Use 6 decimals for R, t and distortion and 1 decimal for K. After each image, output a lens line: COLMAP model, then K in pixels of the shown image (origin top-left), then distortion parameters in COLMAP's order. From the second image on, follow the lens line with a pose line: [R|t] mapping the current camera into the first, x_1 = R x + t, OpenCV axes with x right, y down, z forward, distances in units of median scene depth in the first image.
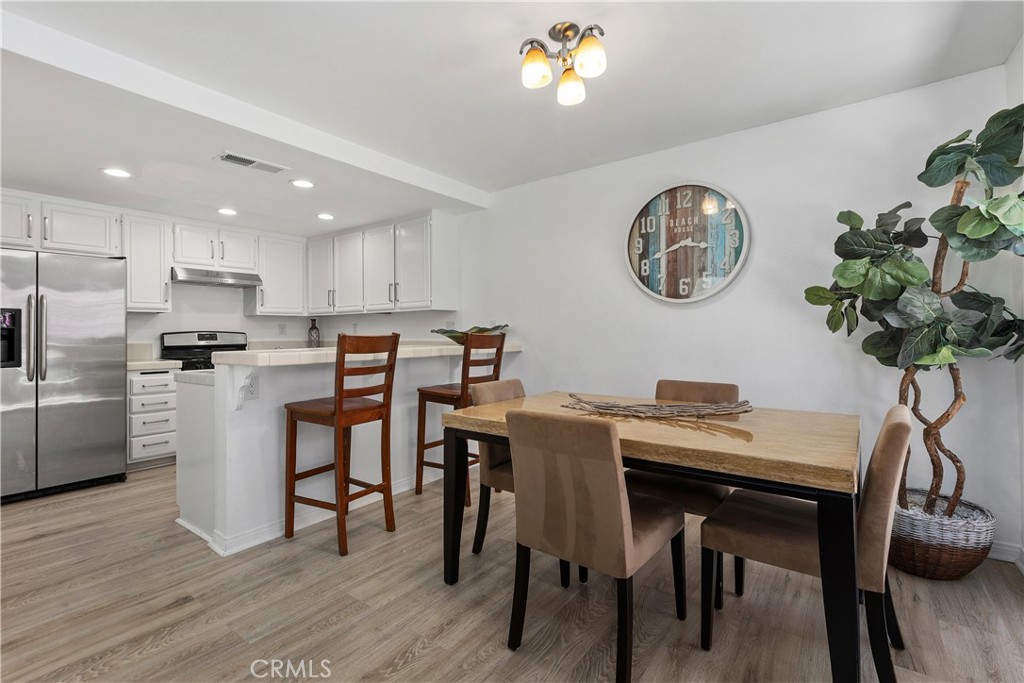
lens RADIAL K [[461.9, 0, 514.9], [0, 461.9, 327.4], [0, 0, 1]] dist [-0.000777, -0.000317]
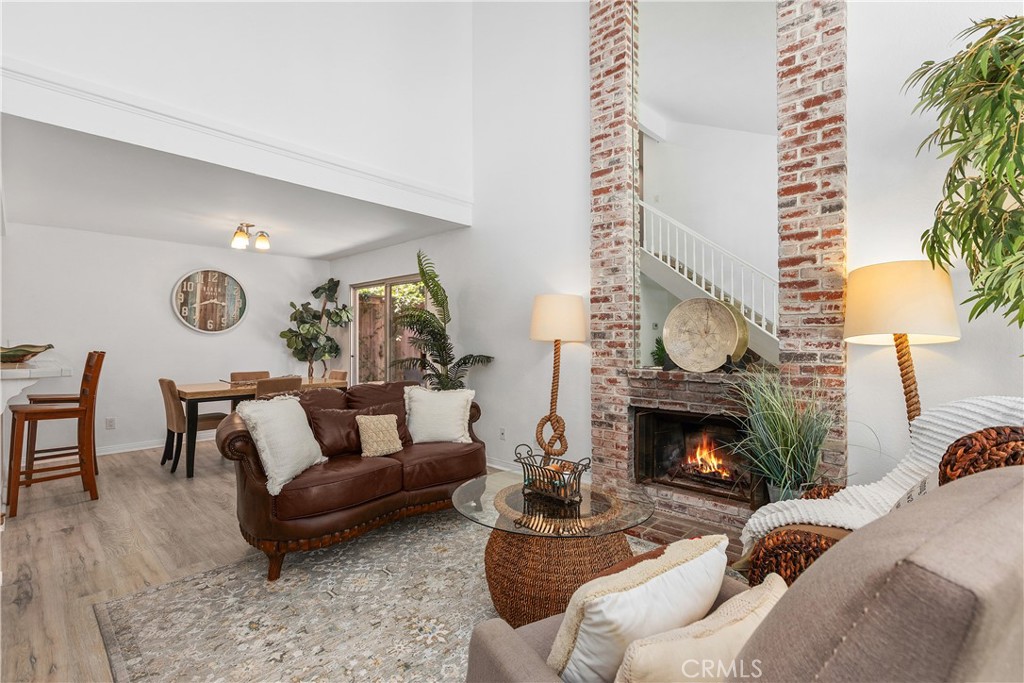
lens RADIAL K [[463.6, 0, 510.0], [0, 463.6, 334.3], [0, 0, 1]] dist [0.001305, 0.000385]
pose [[0.122051, 0.022576, 0.992267, -1.258974], [-0.009441, 0.999722, -0.021584, -0.020235], [-0.992479, -0.006734, 0.122230, -0.386673]]
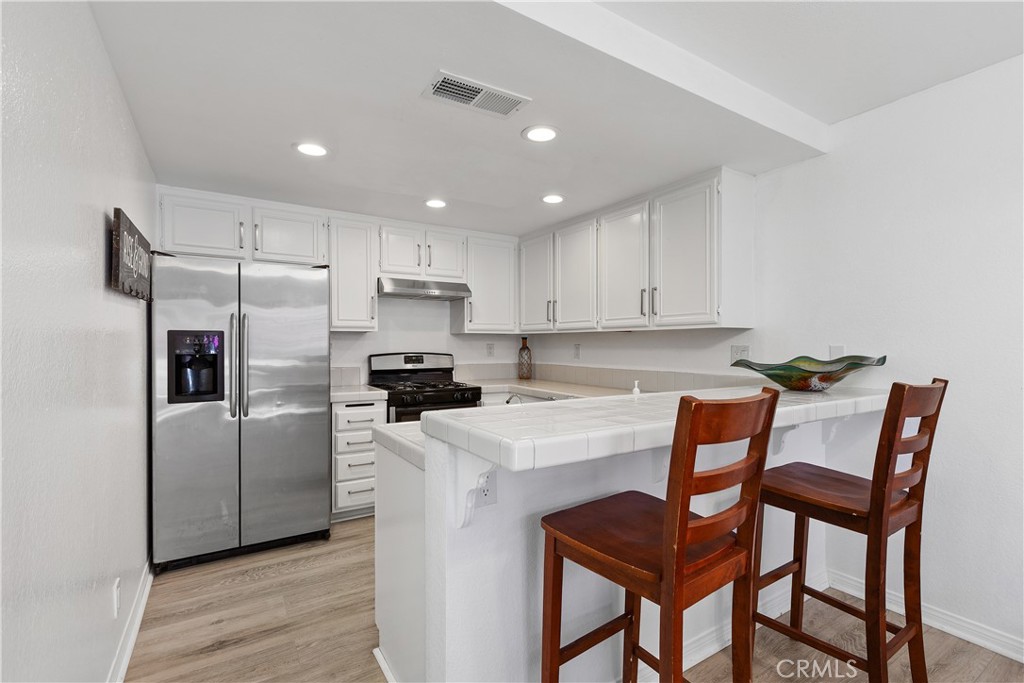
lens RADIAL K [[461.2, 0, 511.9], [0, 461.2, 346.8], [0, 0, 1]] dist [-0.000575, 0.000217]
pose [[0.929870, 0.012756, -0.367668, -0.267497], [-0.005400, 0.999764, 0.021029, -0.030366], [0.367849, -0.017569, 0.929719, 0.397900]]
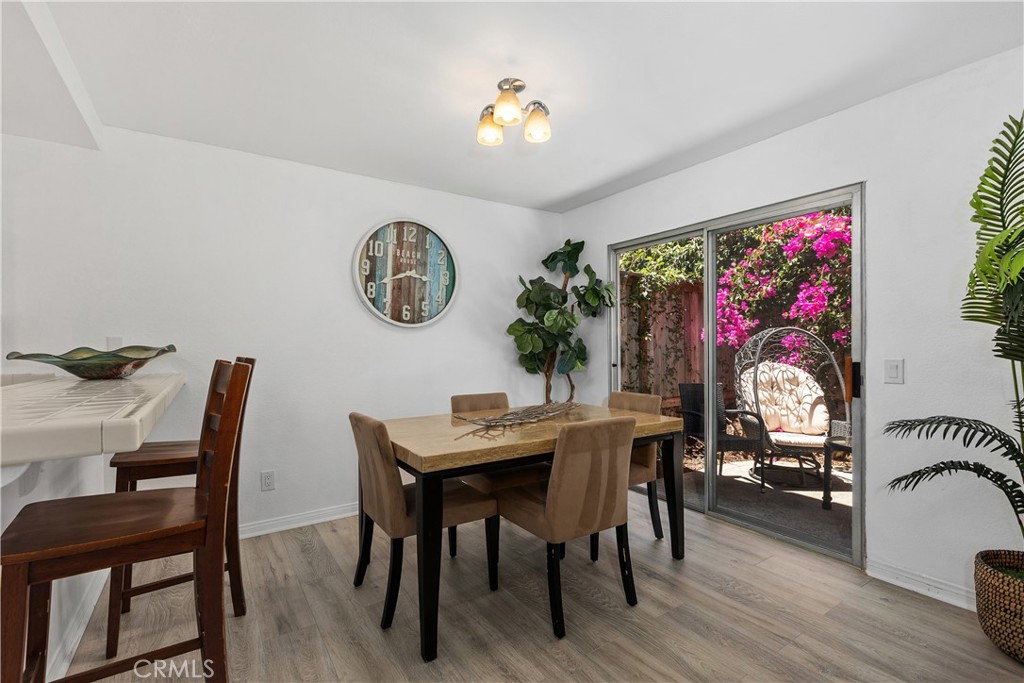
lens RADIAL K [[461.2, 0, 511.9], [0, 461.2, 346.8], [0, 0, 1]] dist [-0.000575, 0.000217]
pose [[0.338762, 0.004115, 0.940863, -0.563167], [-0.008710, 0.999961, -0.001237, -0.007078], [-0.940832, -0.007776, 0.338785, 0.372988]]
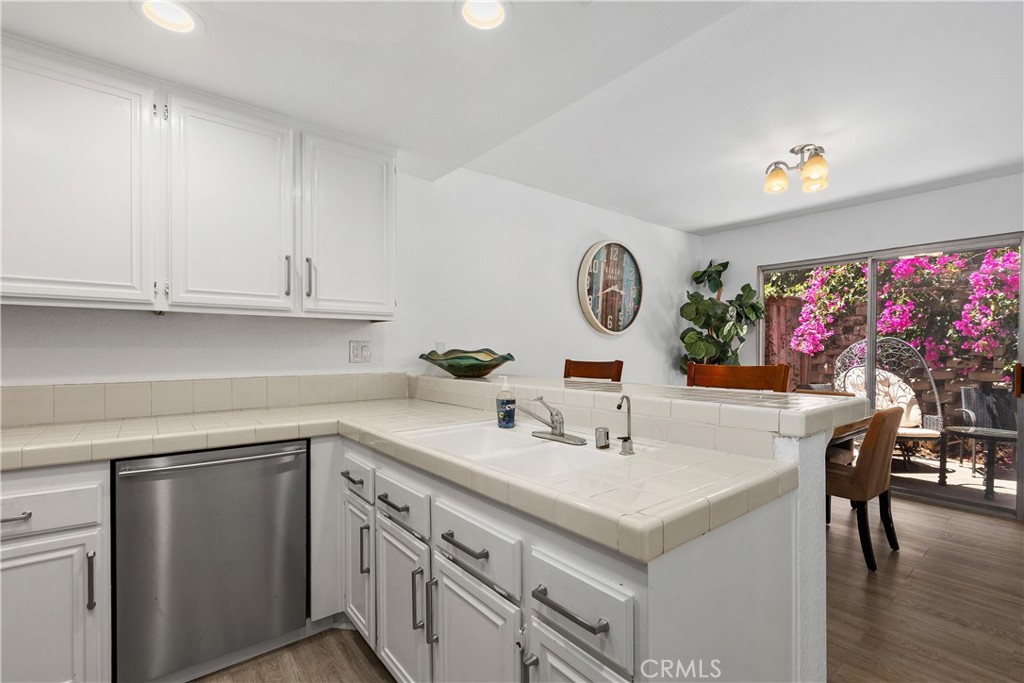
lens RADIAL K [[461.2, 0, 511.9], [0, 461.2, 346.8], [0, 0, 1]] dist [-0.000575, 0.000217]
pose [[0.257082, 0.013796, 0.966291, -0.892628], [-0.017281, 0.999804, -0.009676, -0.002779], [-0.966235, -0.014211, 0.257270, 0.895919]]
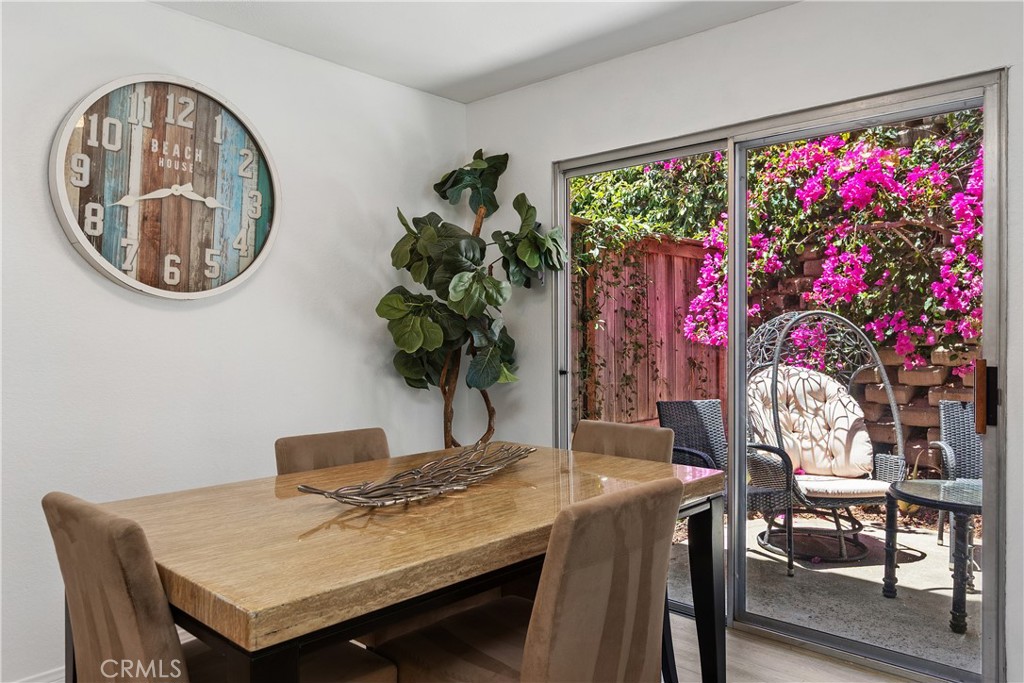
lens RADIAL K [[716.3, 0, 512.0], [0, 716.3, 341.5], [0, 0, 1]] dist [-0.002087, 0.000878]
pose [[0.099316, 0.003570, 0.995050, -0.417303], [-0.012086, 0.999924, -0.002382, -0.005815], [-0.994983, -0.011790, 0.099351, 0.495729]]
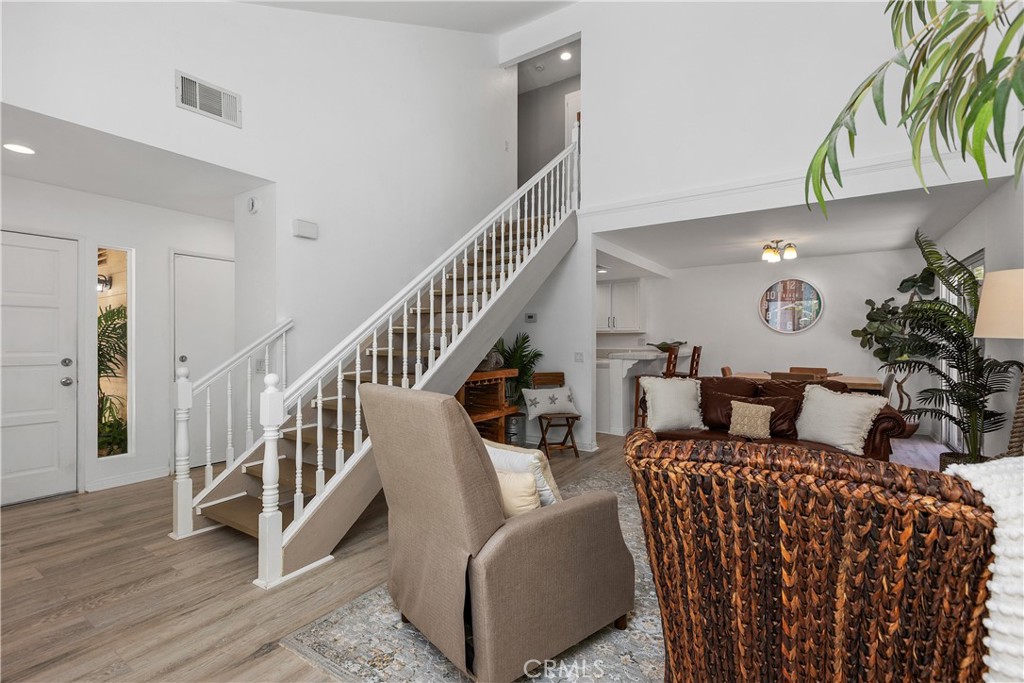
lens RADIAL K [[461.2, 0, 511.9], [0, 461.2, 346.8], [0, 0, 1]] dist [-0.000575, 0.000217]
pose [[0.999369, 0.010191, 0.034014, -0.957196], [-0.011025, 0.999641, 0.024403, -0.026469], [-0.033753, -0.024762, 0.999123, -1.058799]]
